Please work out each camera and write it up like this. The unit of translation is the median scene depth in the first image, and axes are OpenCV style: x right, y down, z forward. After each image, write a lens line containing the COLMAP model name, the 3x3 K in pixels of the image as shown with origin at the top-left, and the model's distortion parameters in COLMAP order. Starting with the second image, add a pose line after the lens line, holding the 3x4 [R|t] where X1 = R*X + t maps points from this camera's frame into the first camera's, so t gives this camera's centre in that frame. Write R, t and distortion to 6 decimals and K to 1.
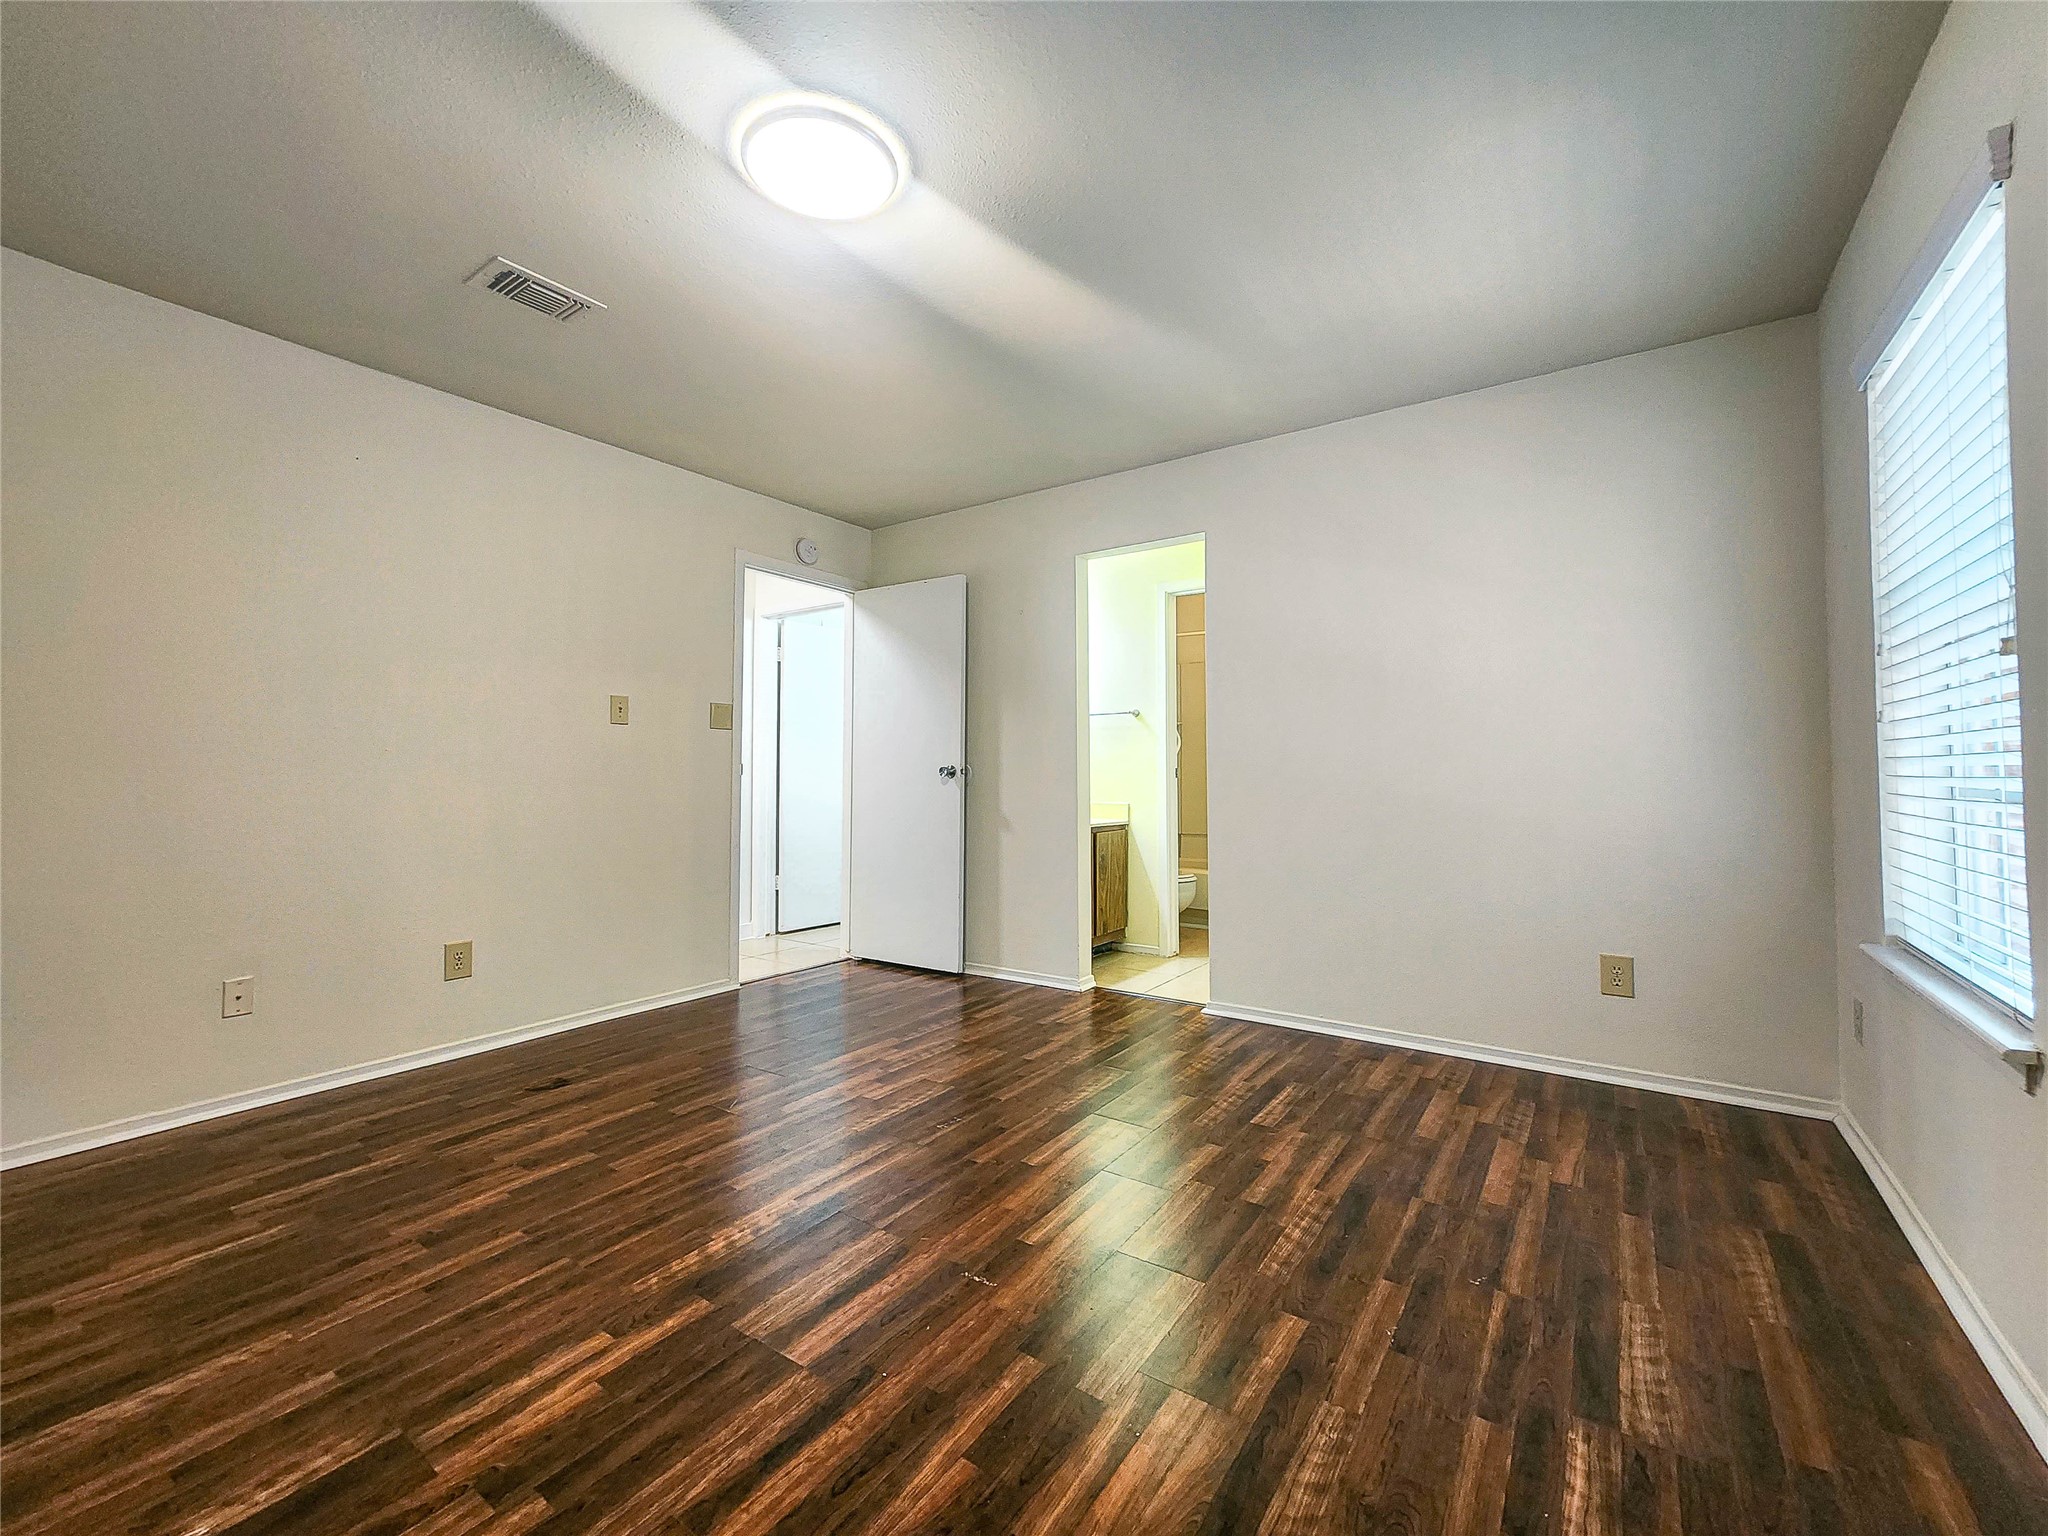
lens RADIAL K [[840.0, 0, 1027.6], [0, 840.0, 758.1], [0, 0, 1]] dist [-0.001582, -0.000262]
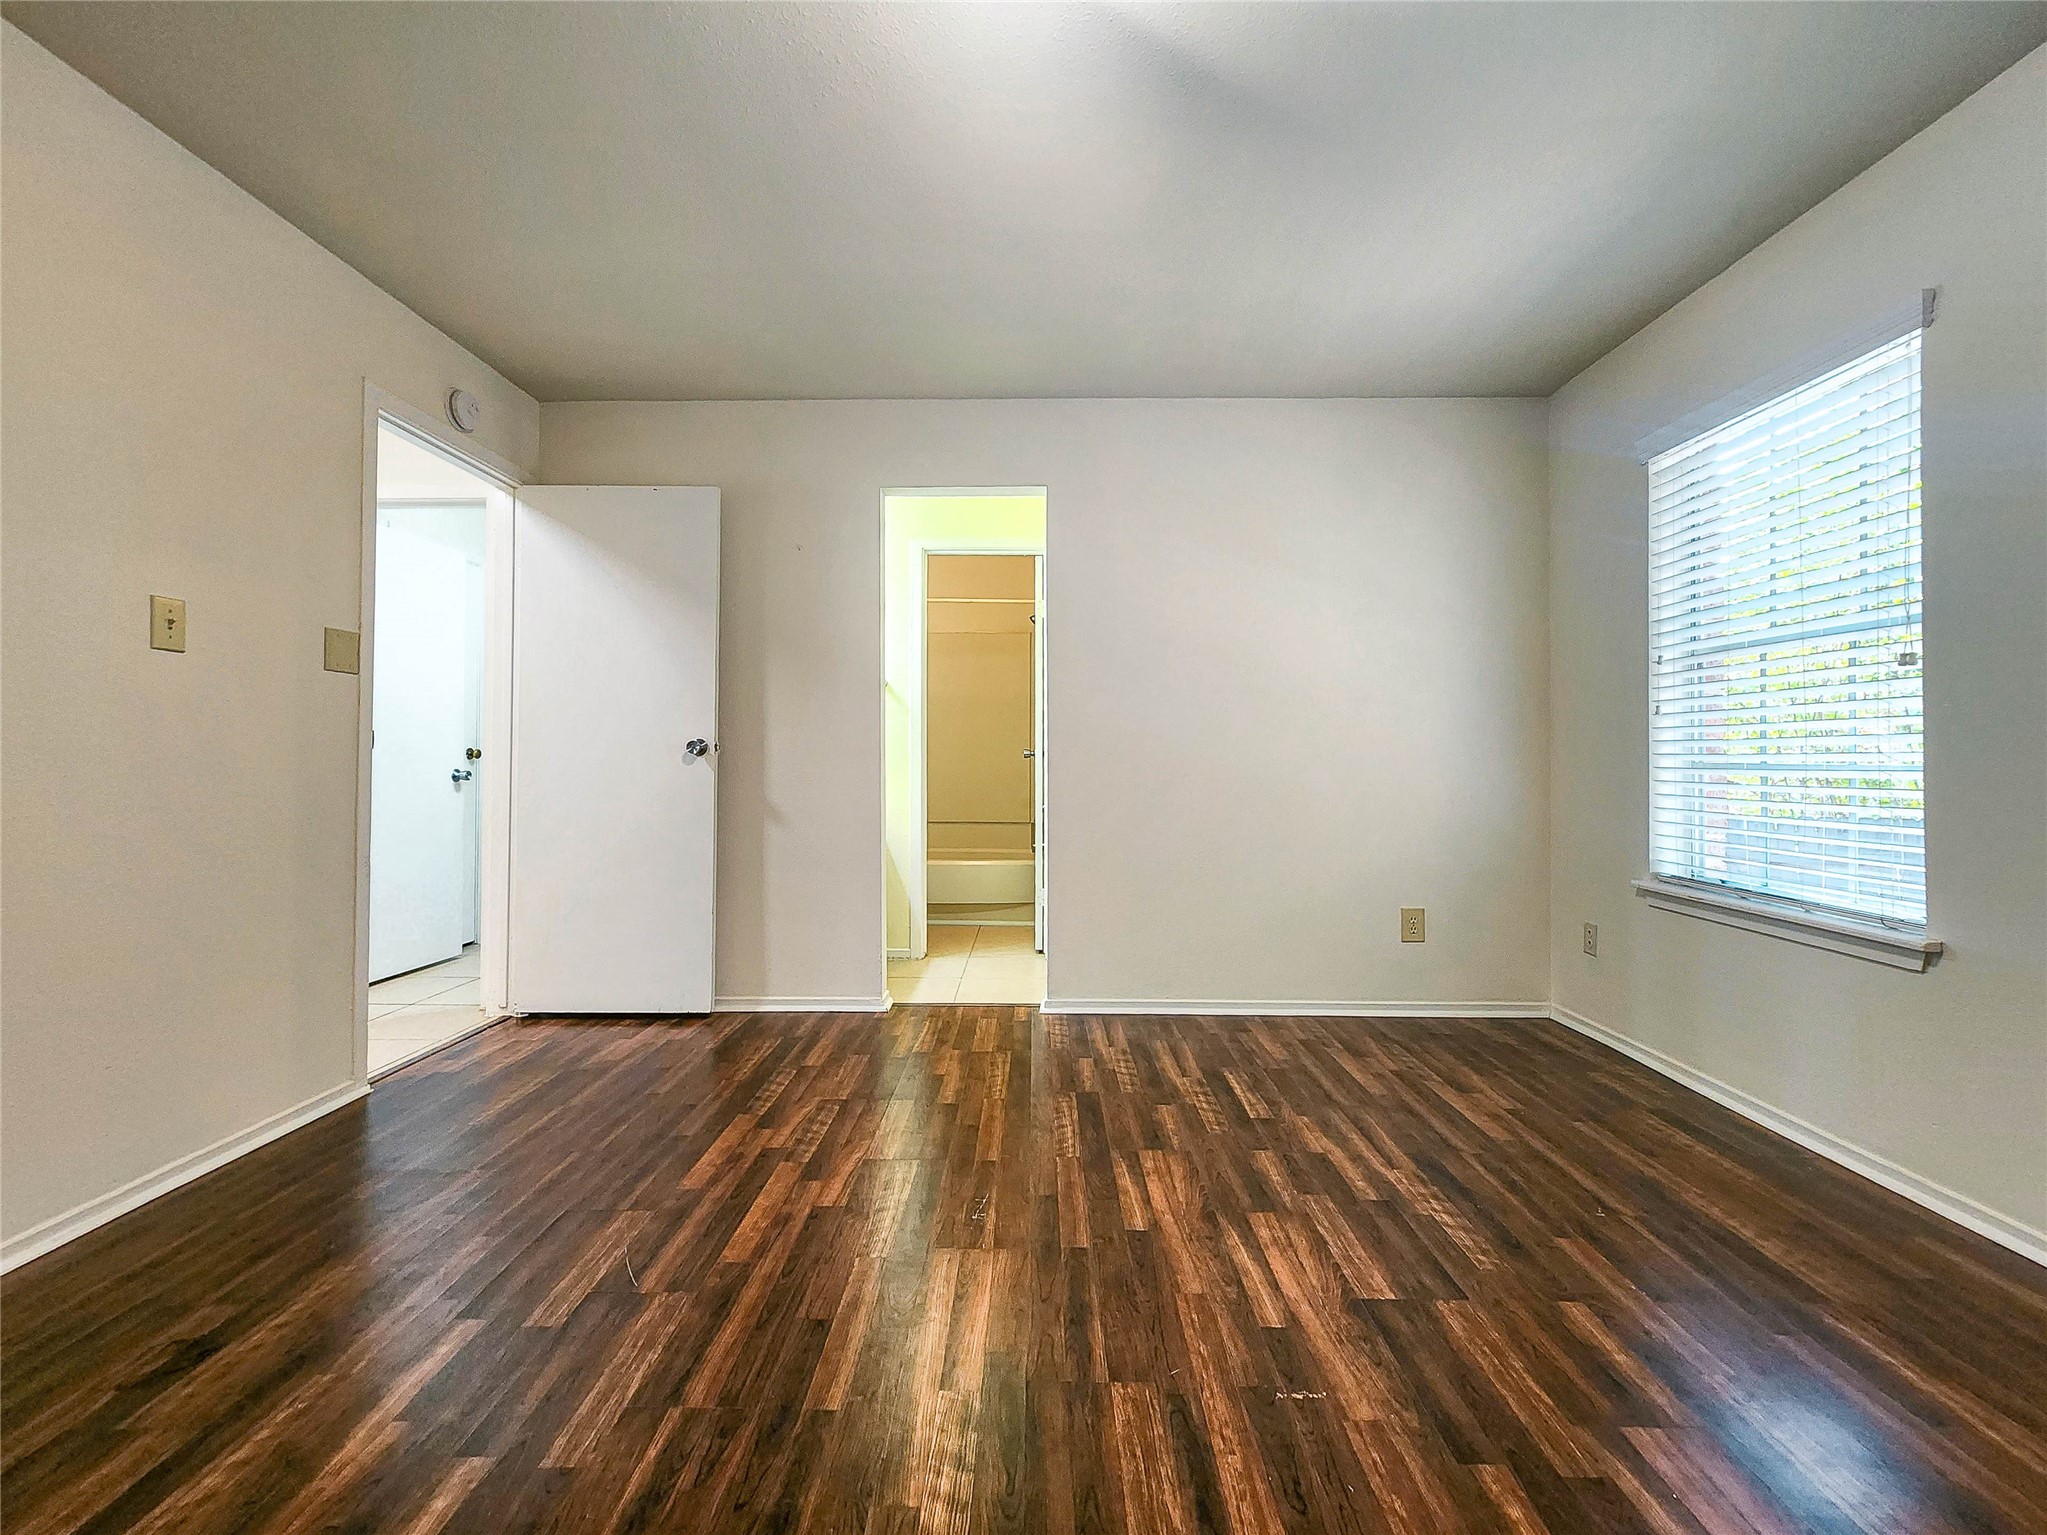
lens RADIAL K [[867.6, 0, 1019.6], [0, 867.6, 758.2], [0, 0, 1]] dist [-0.002959, 0.000250]
pose [[0.832238, 0.004842, 0.554398, -0.468307], [-0.014547, 0.999808, 0.013105, 0.018832], [-0.554228, -0.018971, 0.832149, 0.321598]]
